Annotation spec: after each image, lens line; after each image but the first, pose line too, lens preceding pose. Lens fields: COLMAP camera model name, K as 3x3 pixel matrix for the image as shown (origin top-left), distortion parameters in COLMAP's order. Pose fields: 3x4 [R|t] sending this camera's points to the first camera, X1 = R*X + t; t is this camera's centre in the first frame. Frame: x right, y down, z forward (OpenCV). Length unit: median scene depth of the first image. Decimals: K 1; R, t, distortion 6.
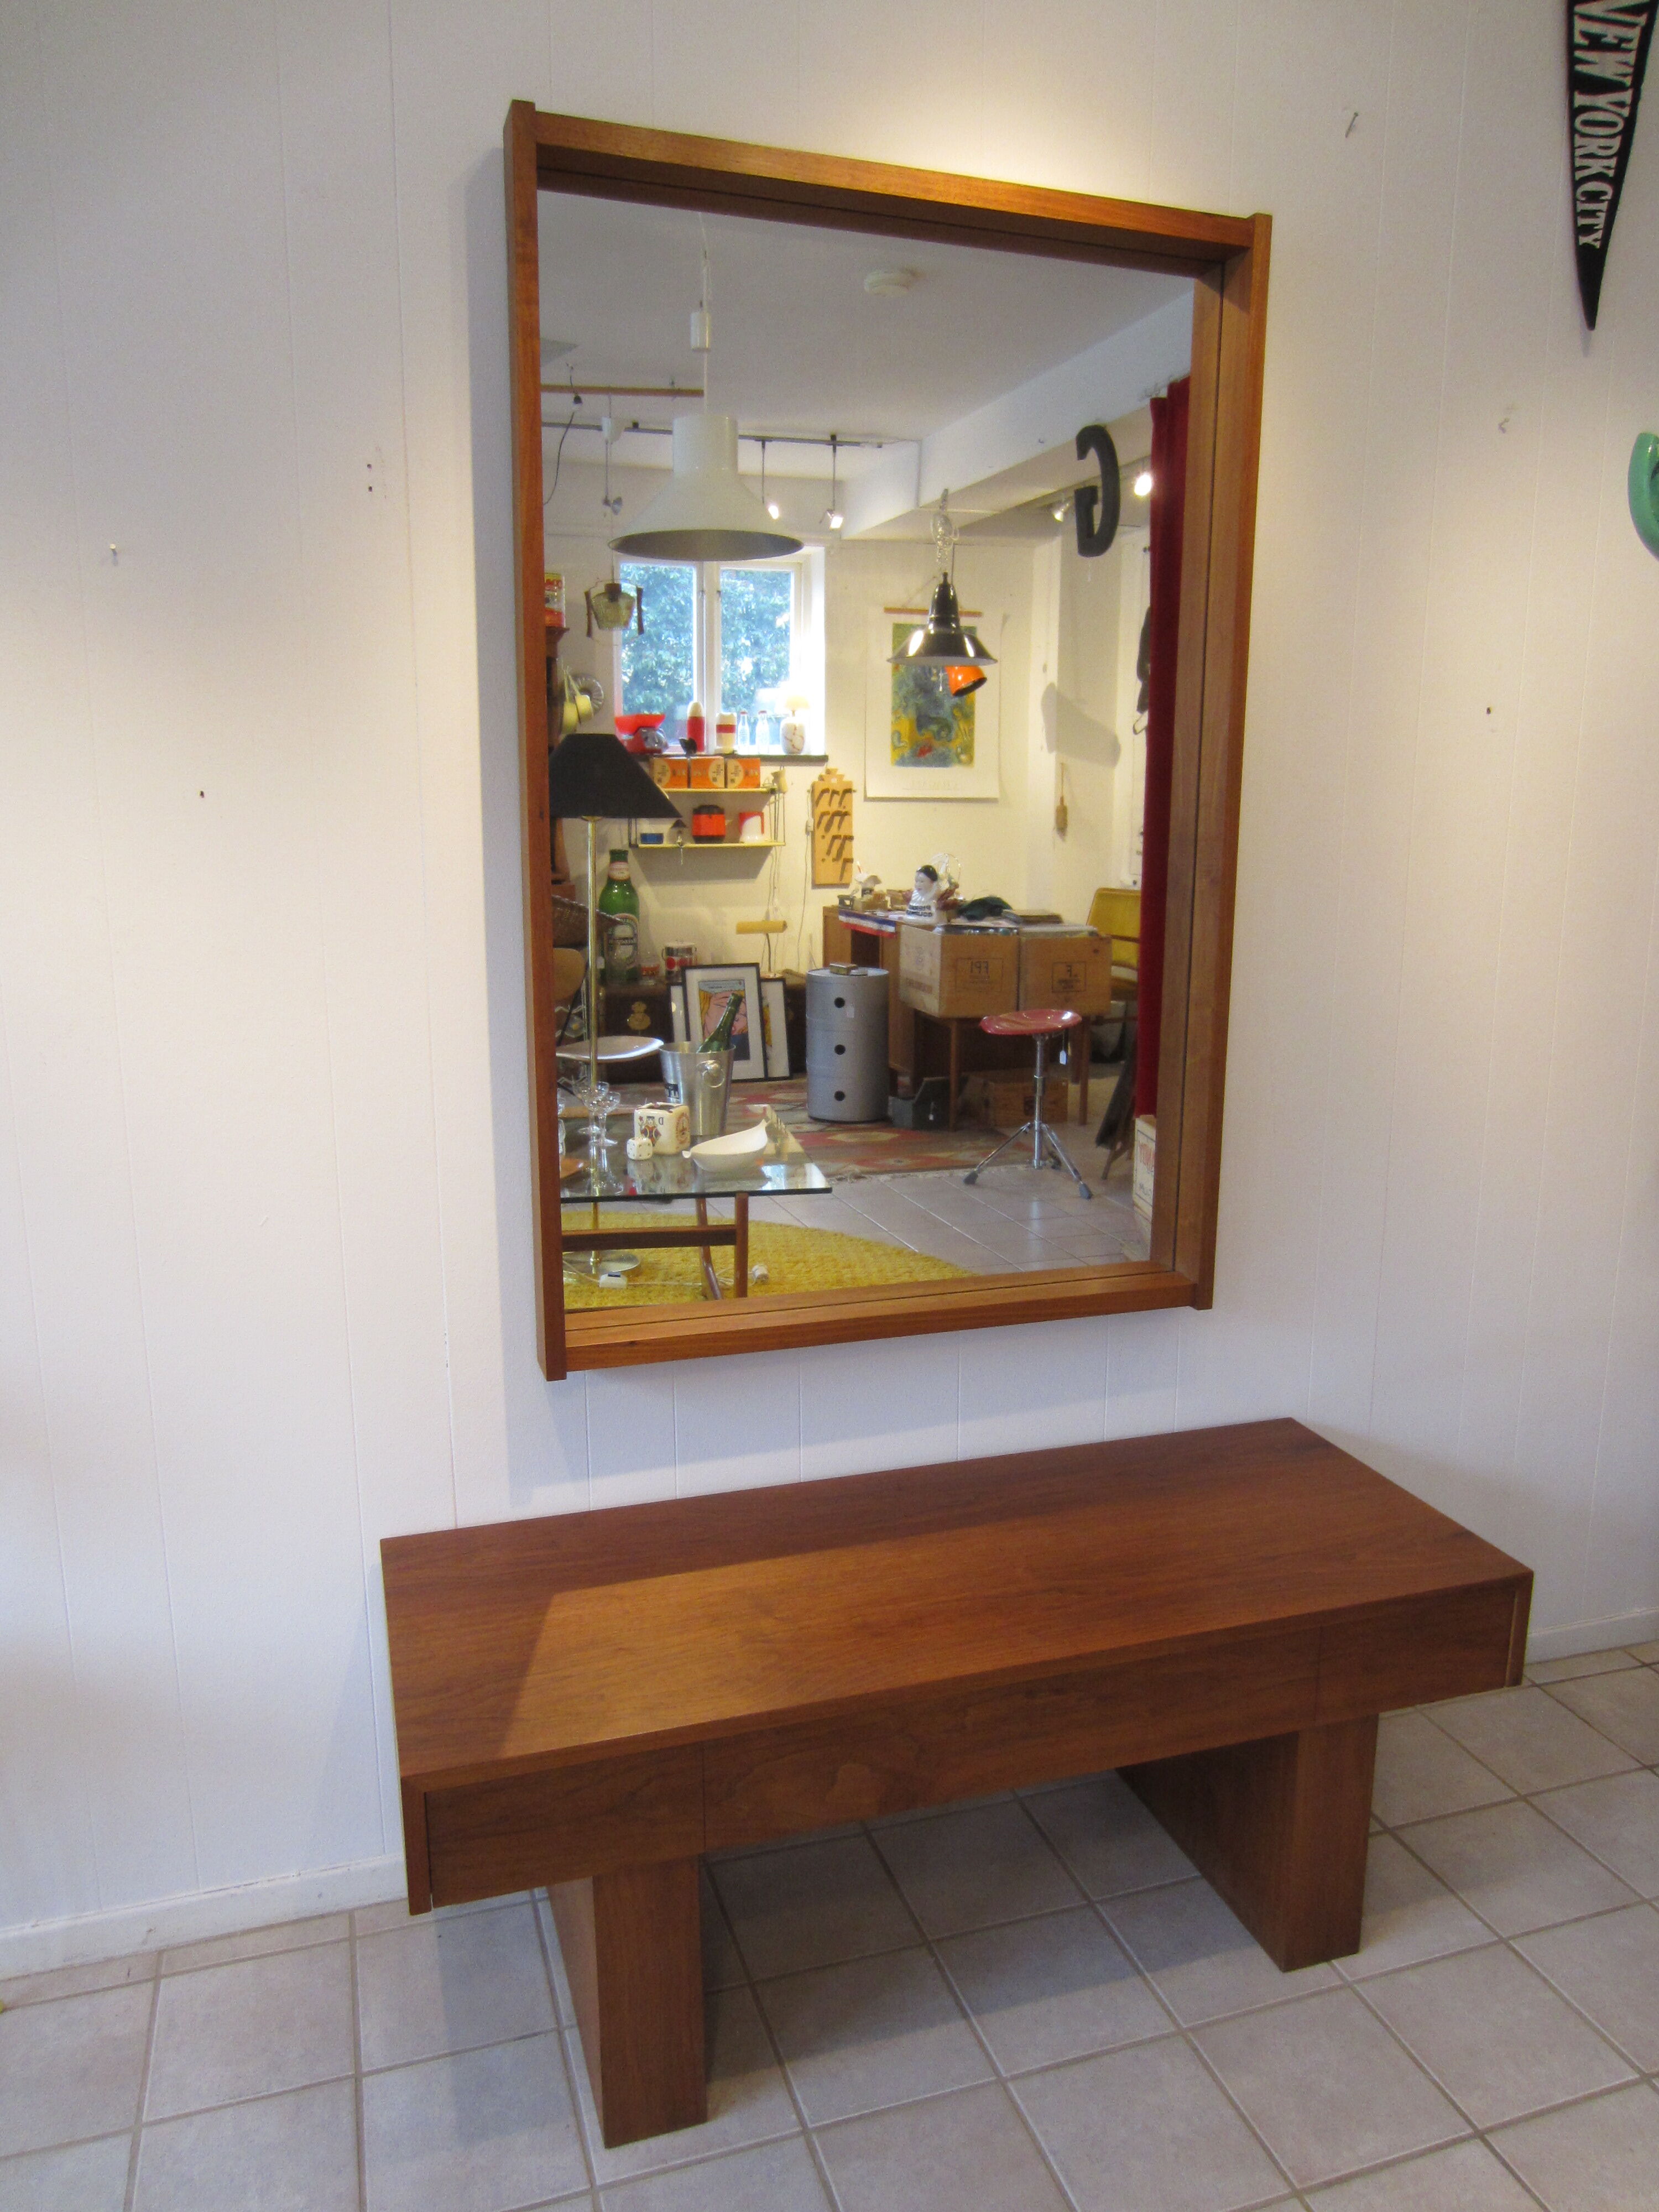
lens RADIAL K [[1576.3, 0, 835.1], [0, 1576.3, 1111.3], [0, 0, 1]] dist [-0.035458, 0.021532]
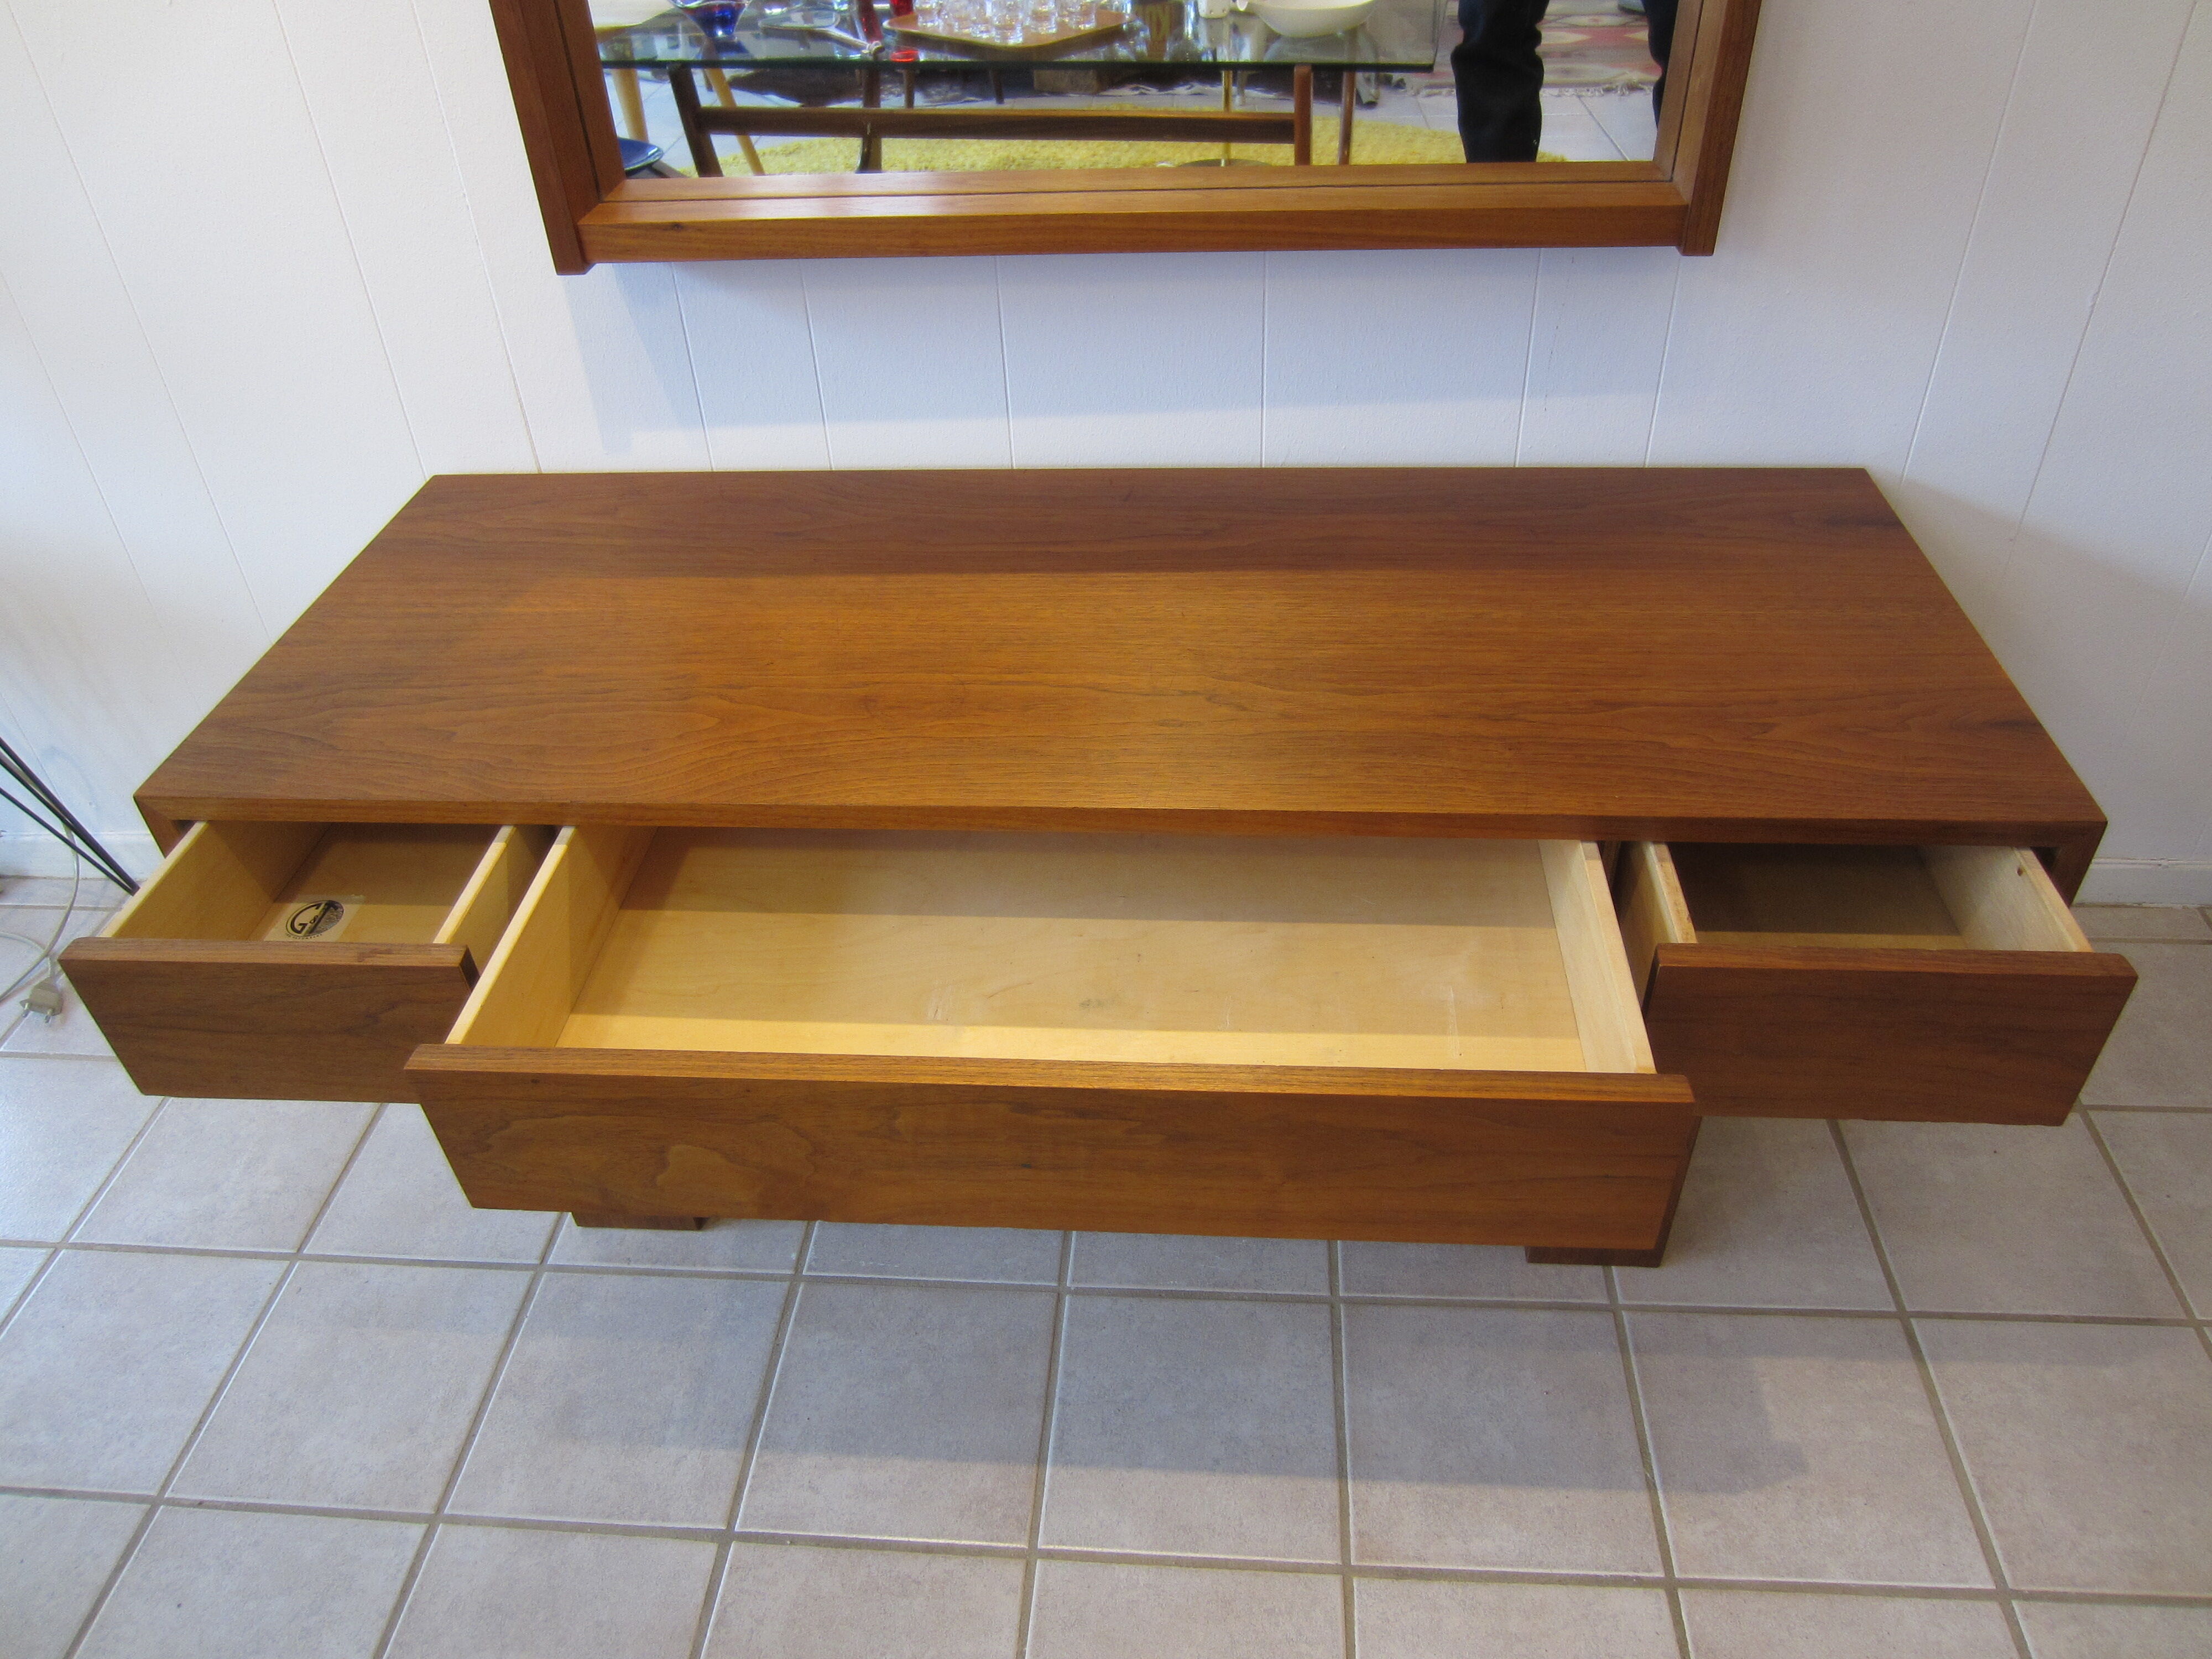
lens RADIAL K [[1576.3, 0, 1089.5], [0, 1576.3, 829.9], [0, 0, 1]] dist [-0.035458, 0.021532]
pose [[0.922232, 0.202935, -0.329099, 0.265980], [-0.030818, 0.887056, 0.460632, 0.058948], [0.385407, -0.414668, 0.824325, 0.384056]]
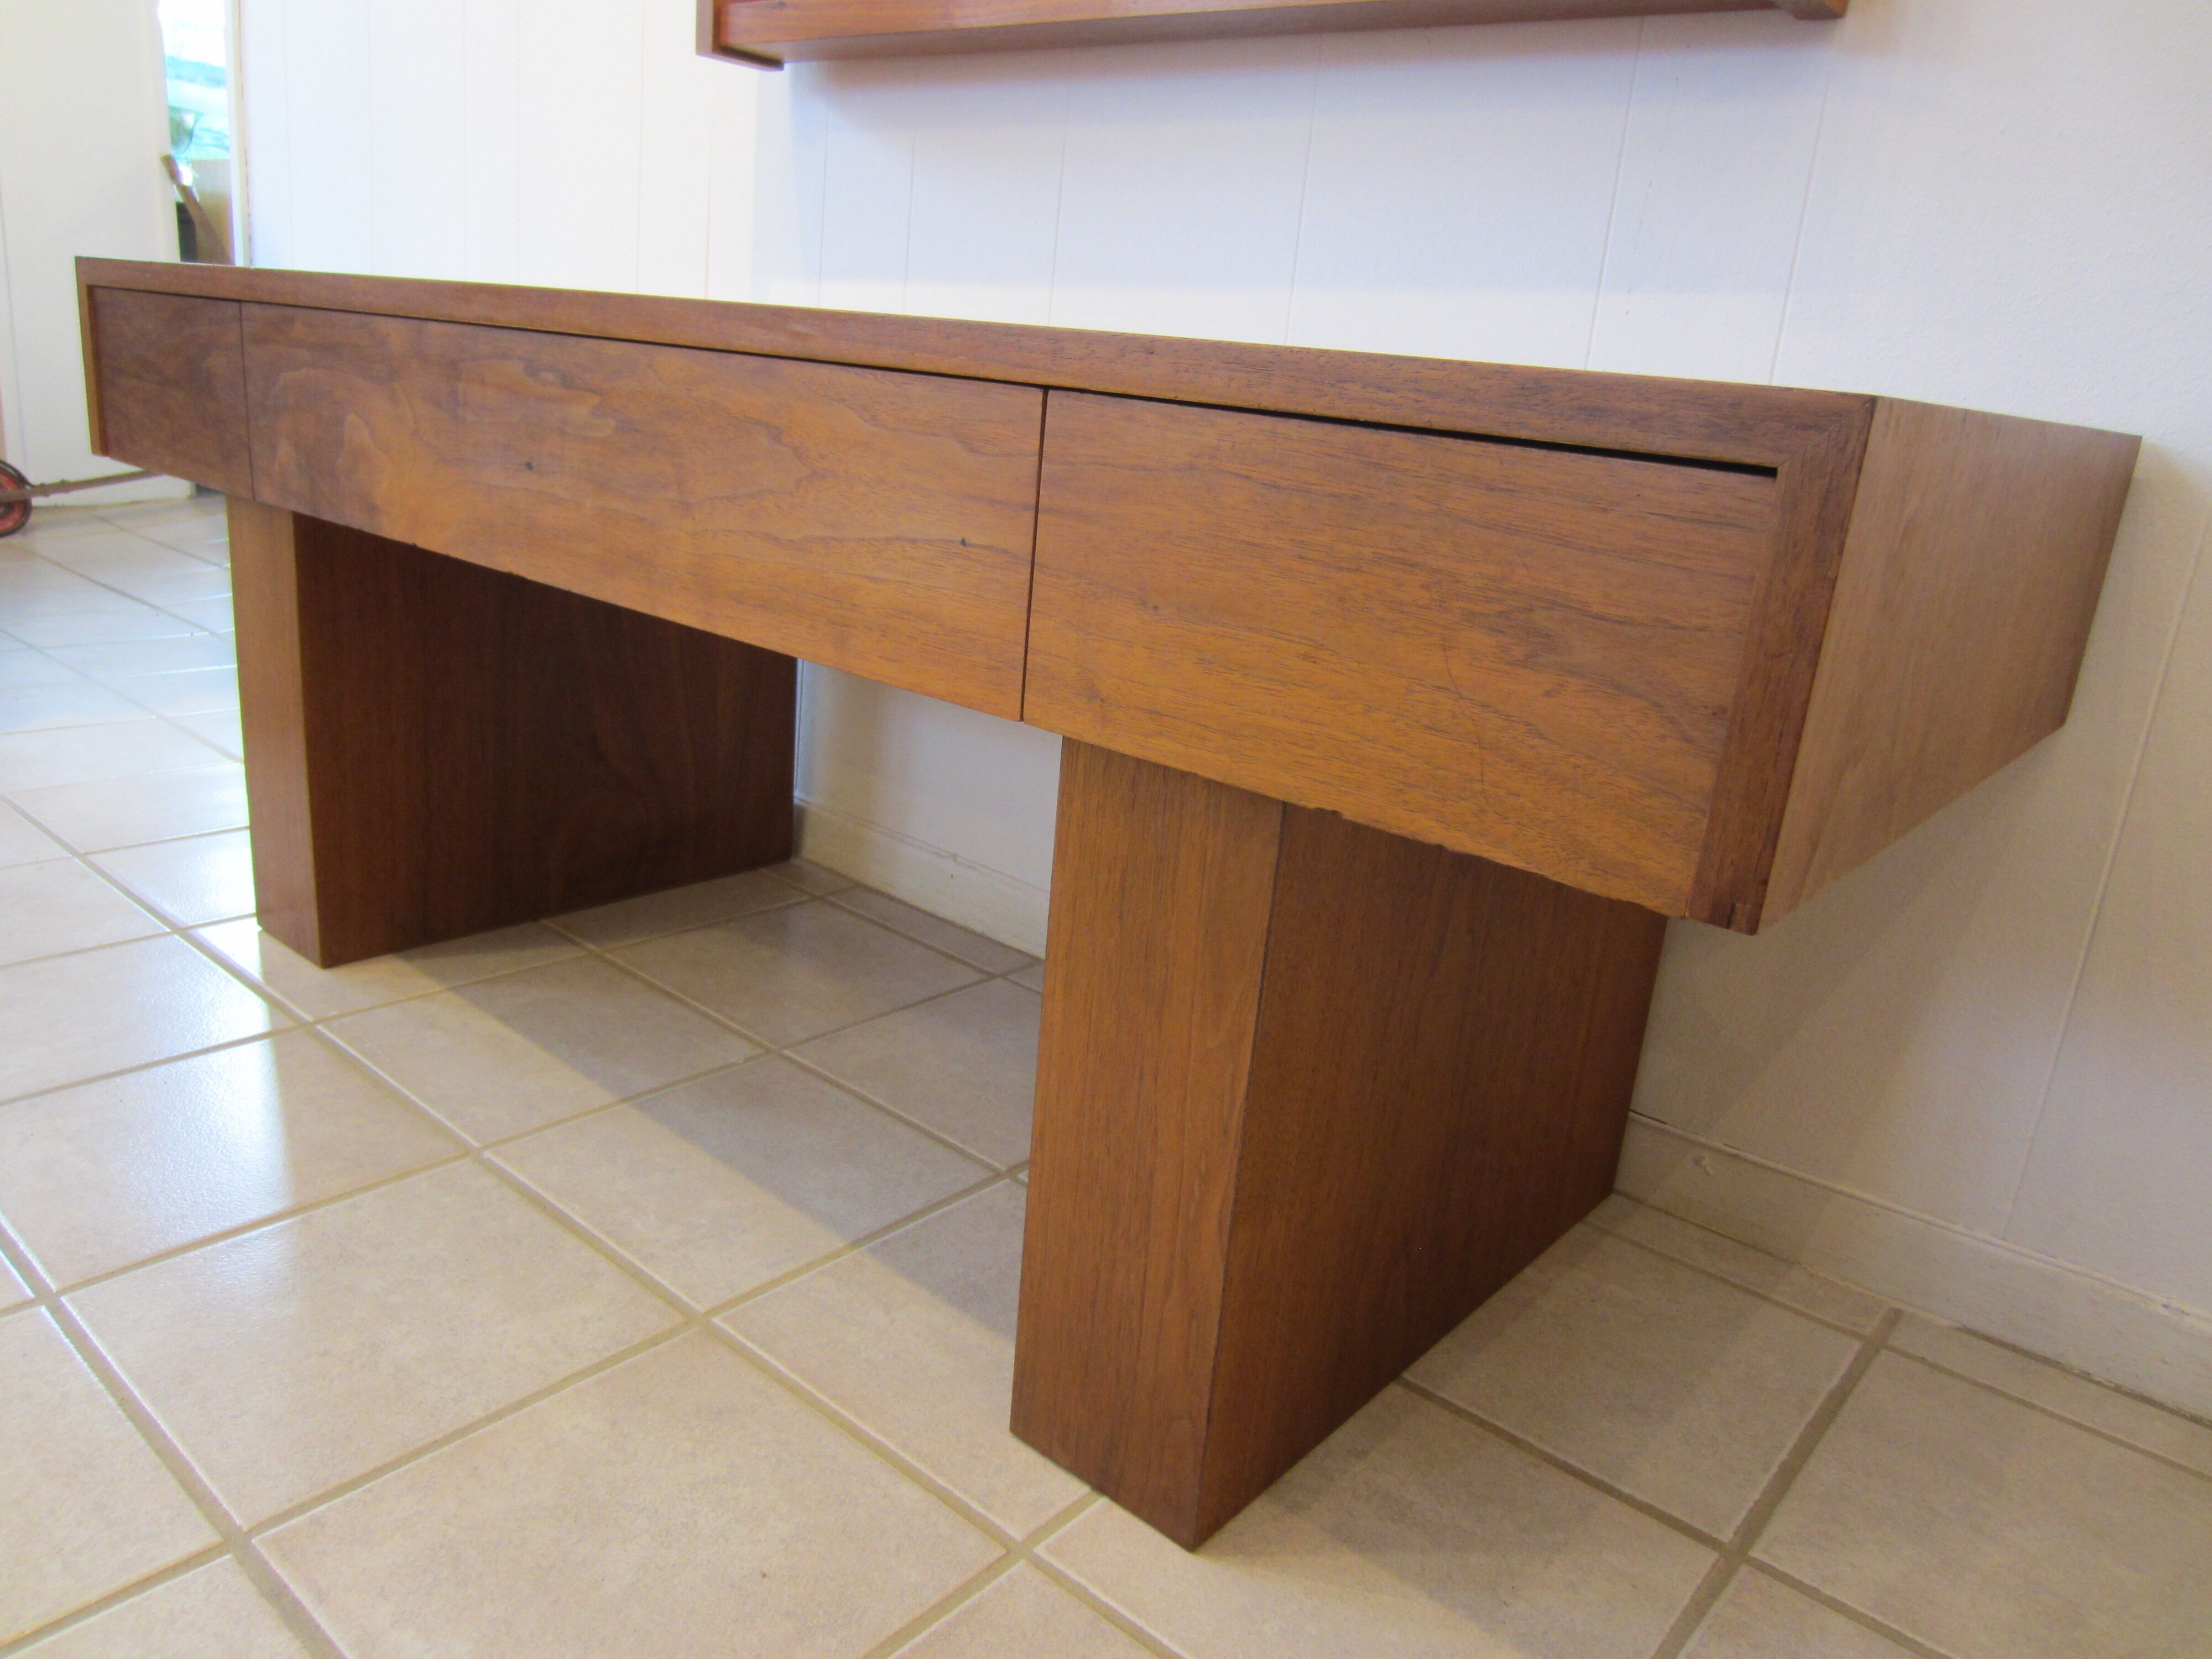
lens RADIAL K [[1545.6, 0, 1106.0], [0, 1545.6, 829.5], [0, 0, 1]] dist [-0.038325, -0.000197]
pose [[0.520961, 0.285896, -0.804278, 0.507786], [-0.247985, 0.952293, 0.177881, 0.297852], [0.816764, 0.106780, 0.567005, 0.707722]]
